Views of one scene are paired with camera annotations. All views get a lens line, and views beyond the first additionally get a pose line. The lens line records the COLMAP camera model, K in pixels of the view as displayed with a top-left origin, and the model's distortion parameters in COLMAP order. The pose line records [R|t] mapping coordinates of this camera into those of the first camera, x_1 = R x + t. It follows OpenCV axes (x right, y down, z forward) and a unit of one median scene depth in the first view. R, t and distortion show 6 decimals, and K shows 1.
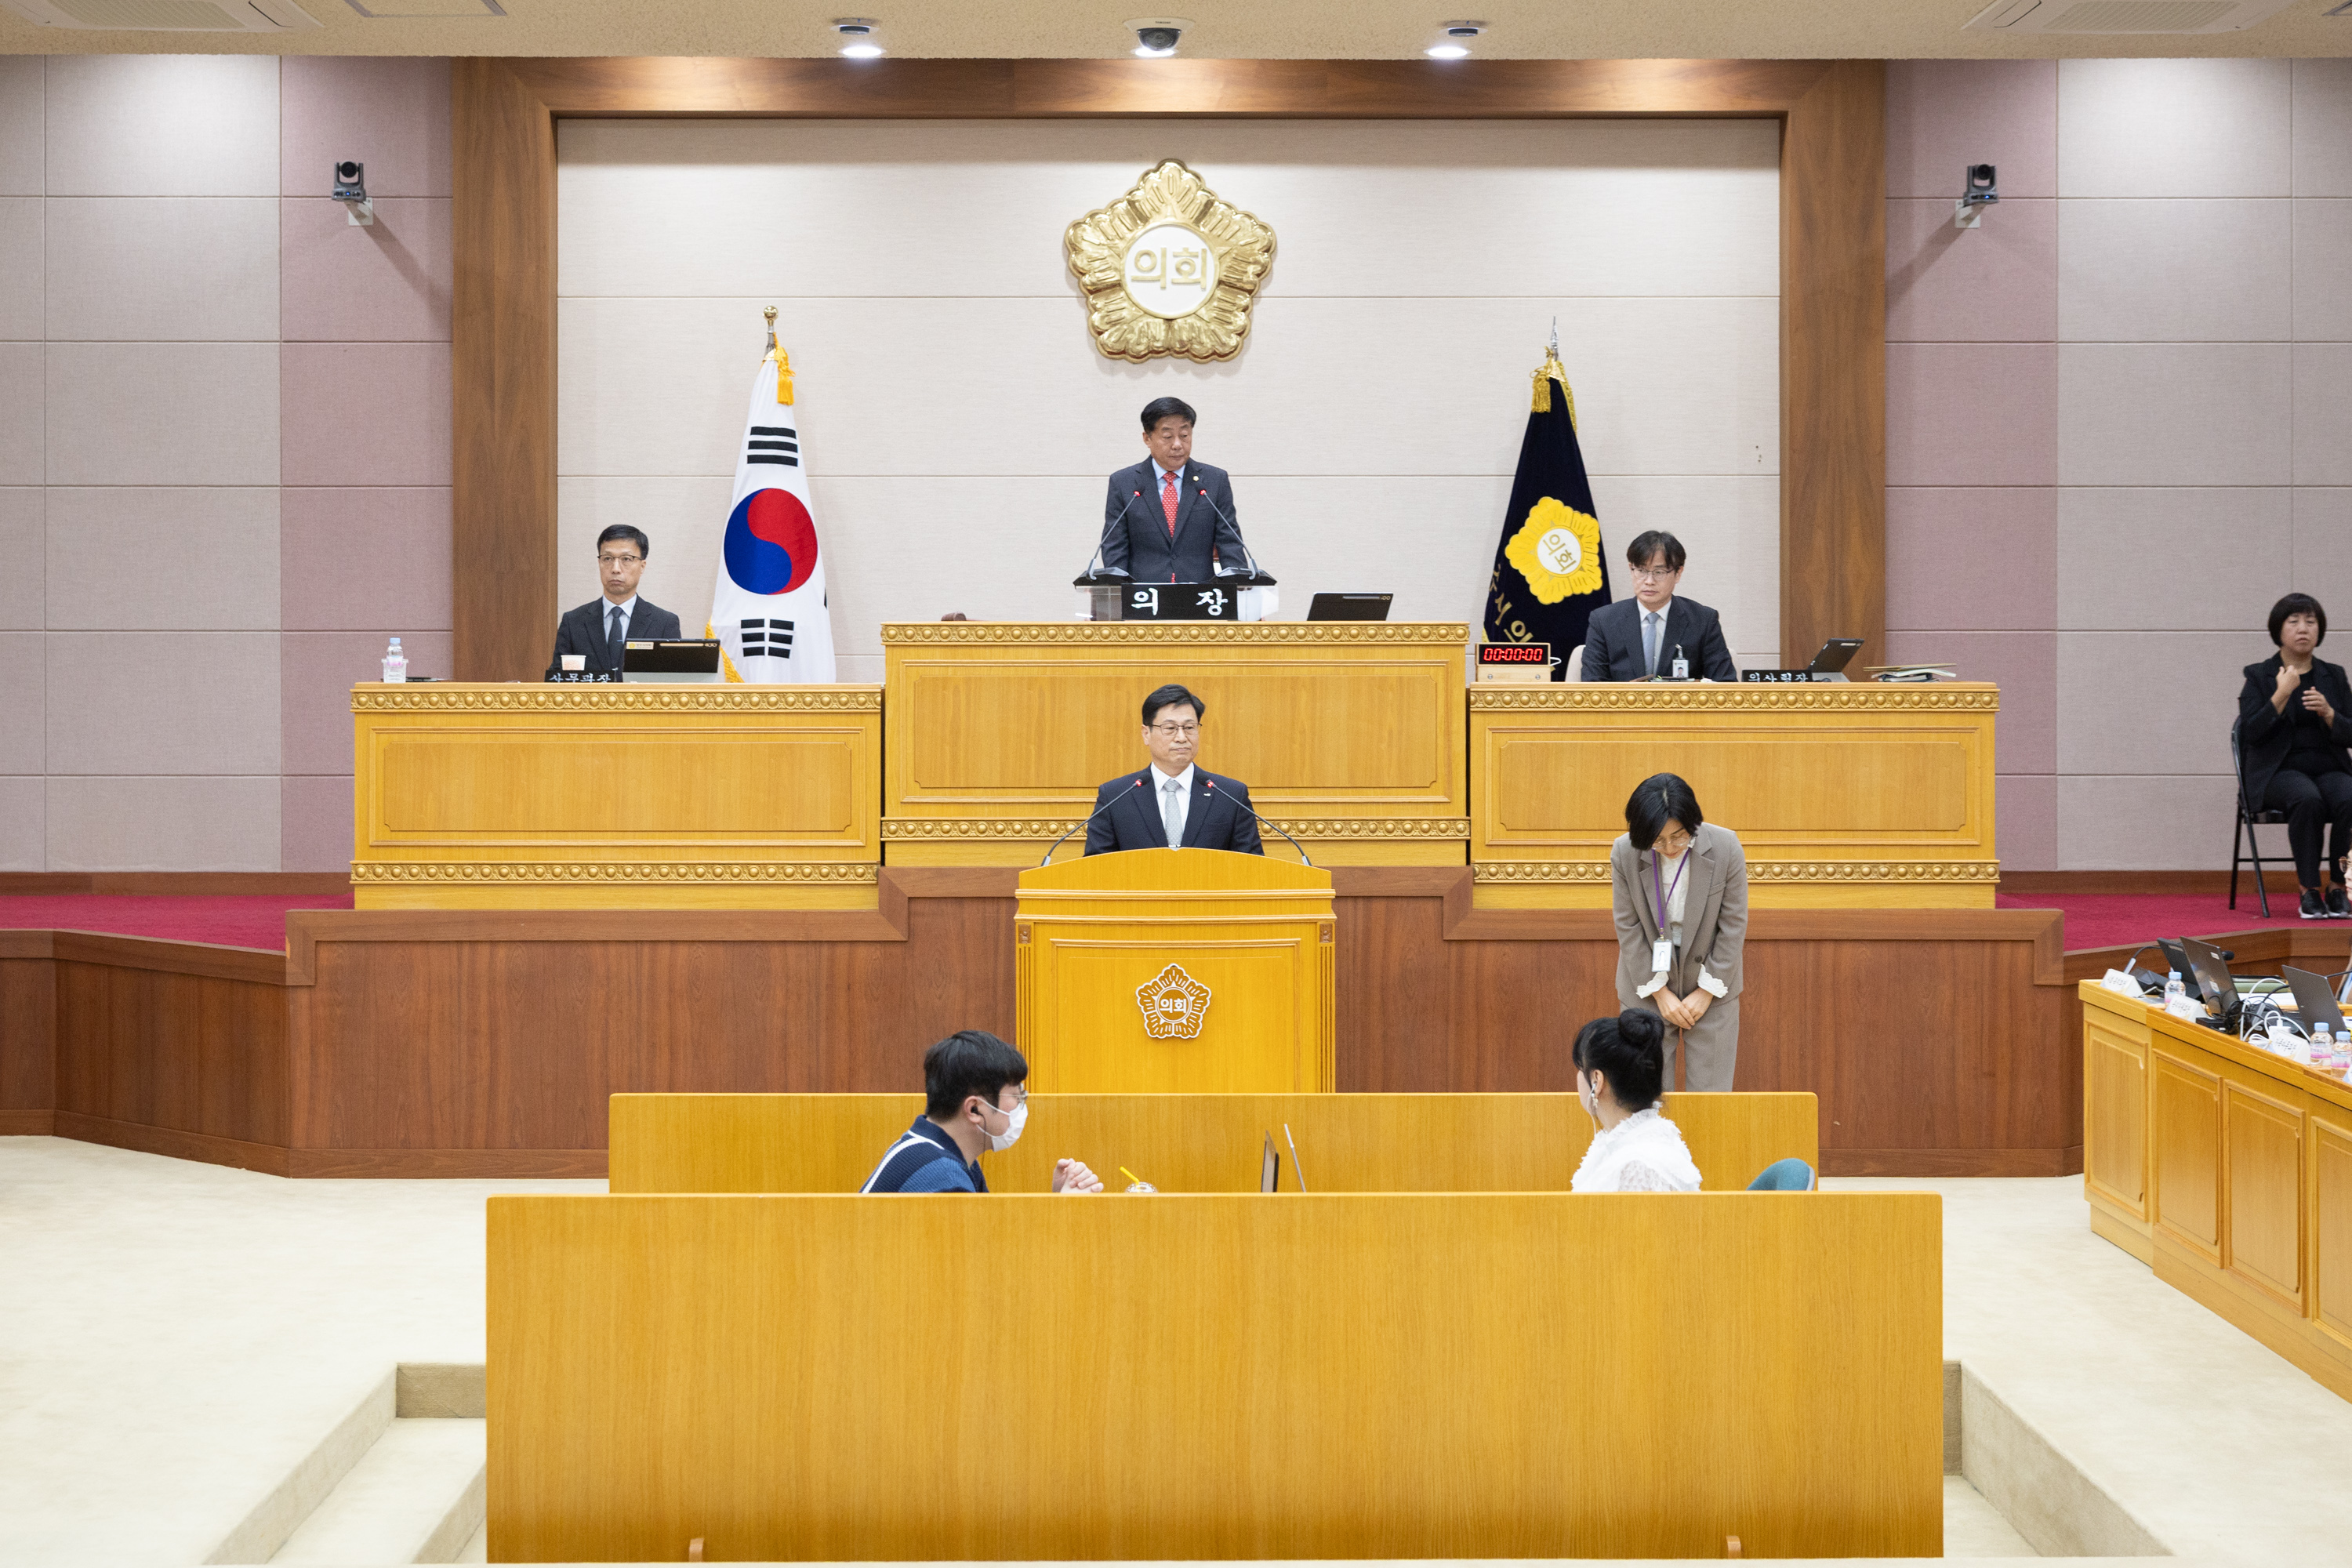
lens RADIAL K [[3824.4, 0, 1173.9], [0, 3824.4, 678.3], [0, 0, 1]] dist [0.011445, 0.055171]
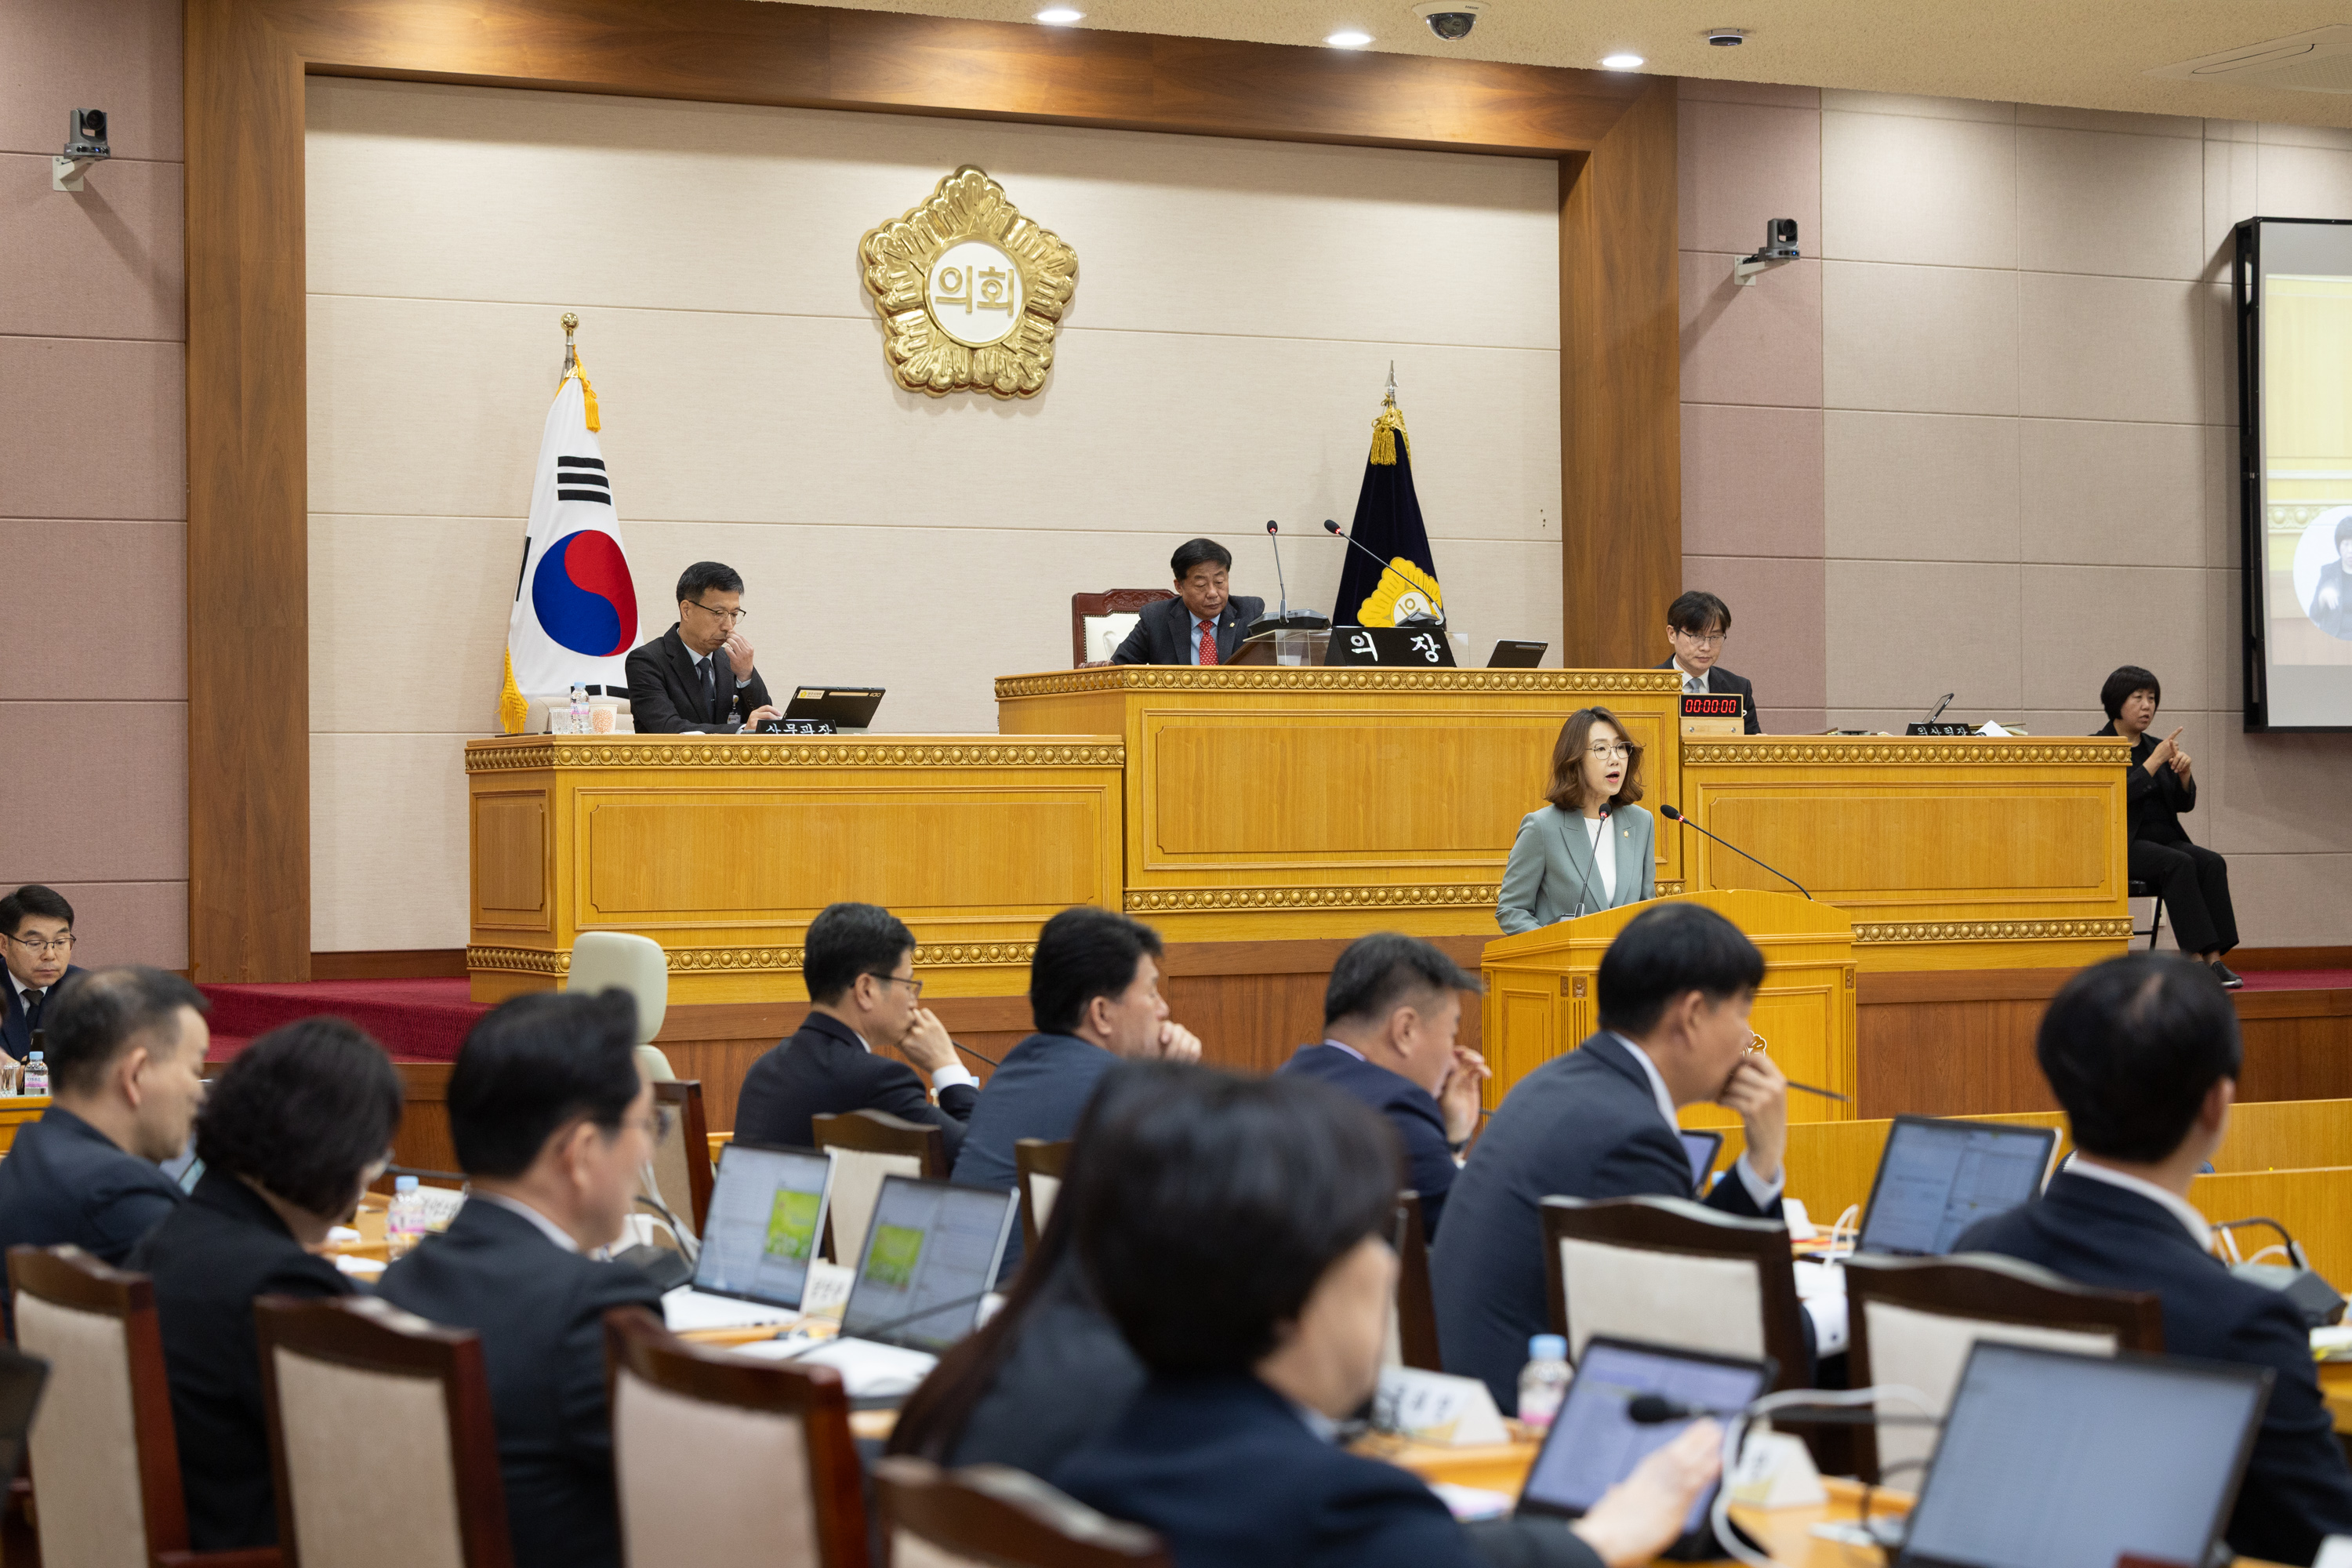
lens RADIAL K [[4672.6, 0, 1176.7], [0, 4672.6, 826.1], [0, 0, 1]] dist [-0.001638, -0.008075]
pose [[0.889140, -0.007764, 0.457569, -0.551991], [0.014564, 0.999830, -0.011336, 0.034258], [-0.457403, 0.016744, 0.889102, 0.040471]]
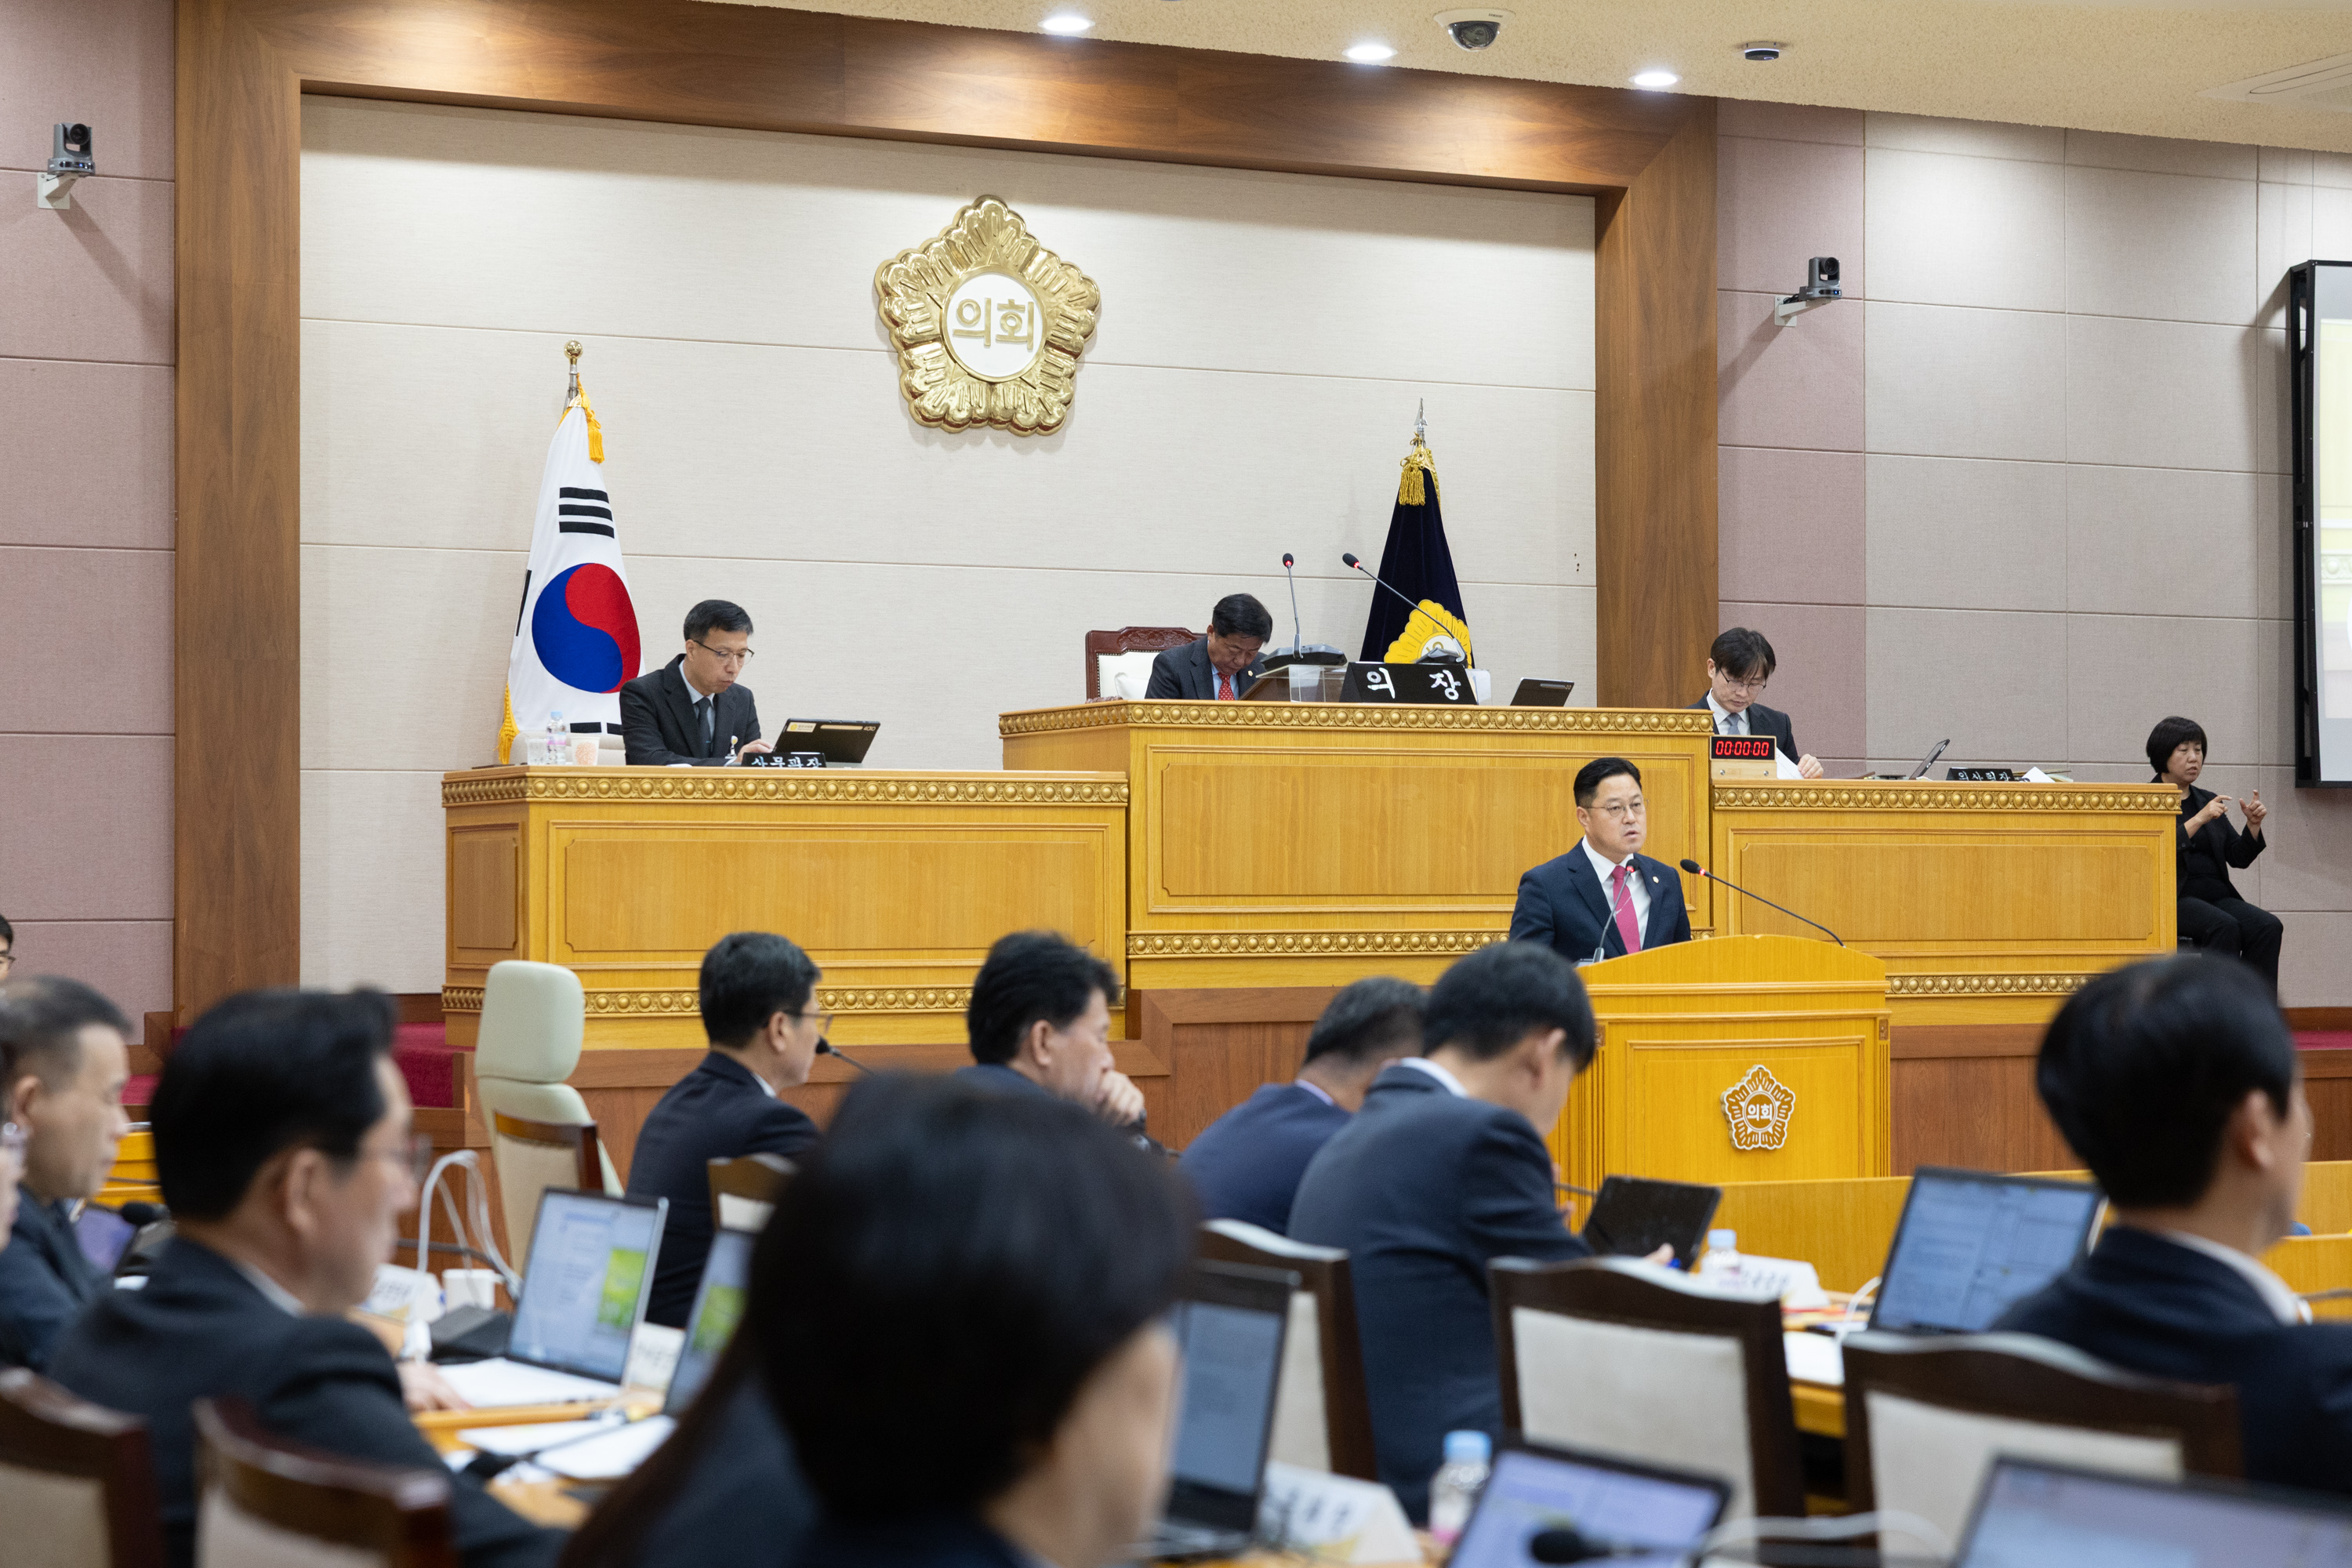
lens RADIAL K [[4480.0, 0, 1173.9], [0, 4480.0, 864.7], [0, 0, 1]] dist [0.036476, -0.069415]
pose [[0.897168, 0.001124, 0.441687, -0.499615], [0.007857, 0.999798, -0.018504, 0.039801], [-0.441619, 0.020071, 0.896978, 0.108282]]
